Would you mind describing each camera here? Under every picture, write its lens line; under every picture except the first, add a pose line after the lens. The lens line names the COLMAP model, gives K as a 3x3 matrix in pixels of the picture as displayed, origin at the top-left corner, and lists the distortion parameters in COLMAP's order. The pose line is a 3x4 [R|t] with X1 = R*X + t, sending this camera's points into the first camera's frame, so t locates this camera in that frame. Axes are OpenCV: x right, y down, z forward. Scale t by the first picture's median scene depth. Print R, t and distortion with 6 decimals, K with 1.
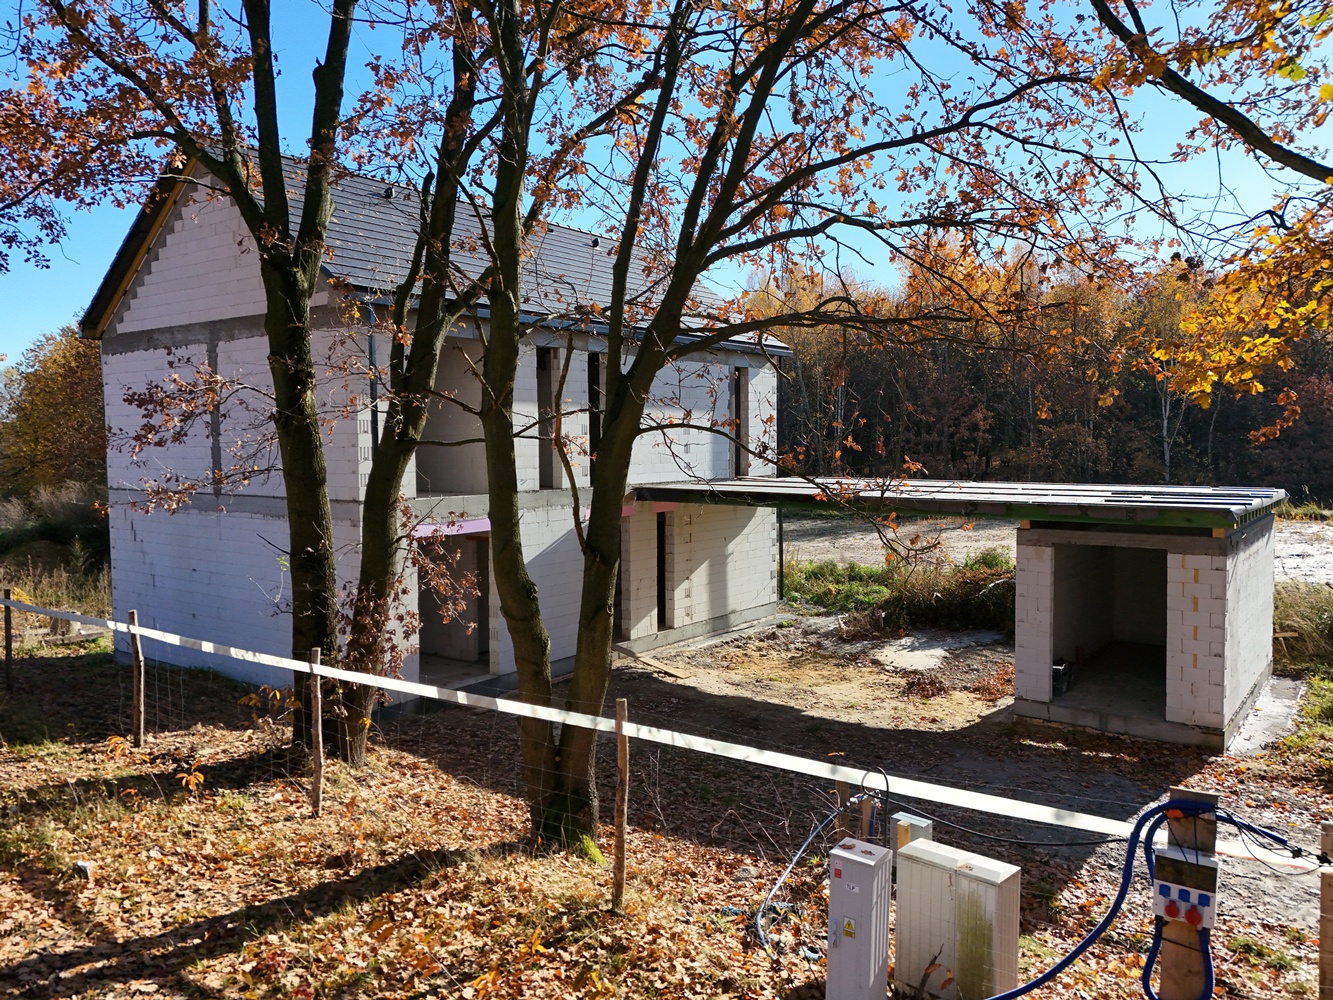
lens RADIAL K [[981.3, 0, 666.5], [0, 981.3, 500.0], [0, 0, 1]] dist [0.004008, 0.002388]
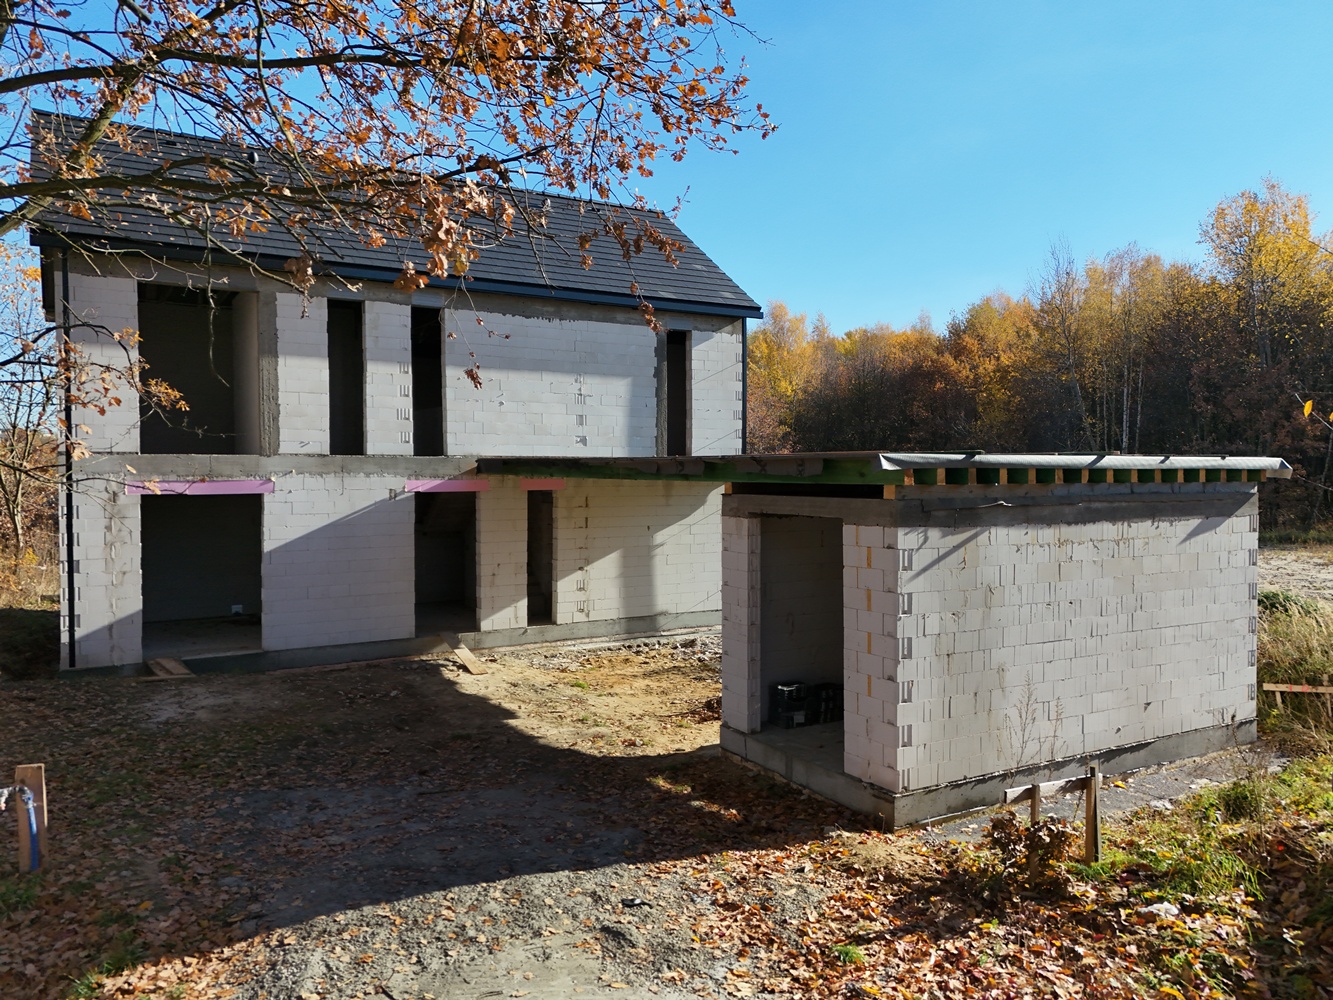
lens RADIAL K [[981.3, 0, 666.5], [0, 981.3, 500.0], [0, 0, 1]] dist [0.004008, 0.002388]
pose [[0.931639, 0.017565, -0.362960, 0.576317], [-0.027886, 0.999341, -0.023217, 0.051345], [0.362313, 0.031751, 0.931516, 0.291771]]
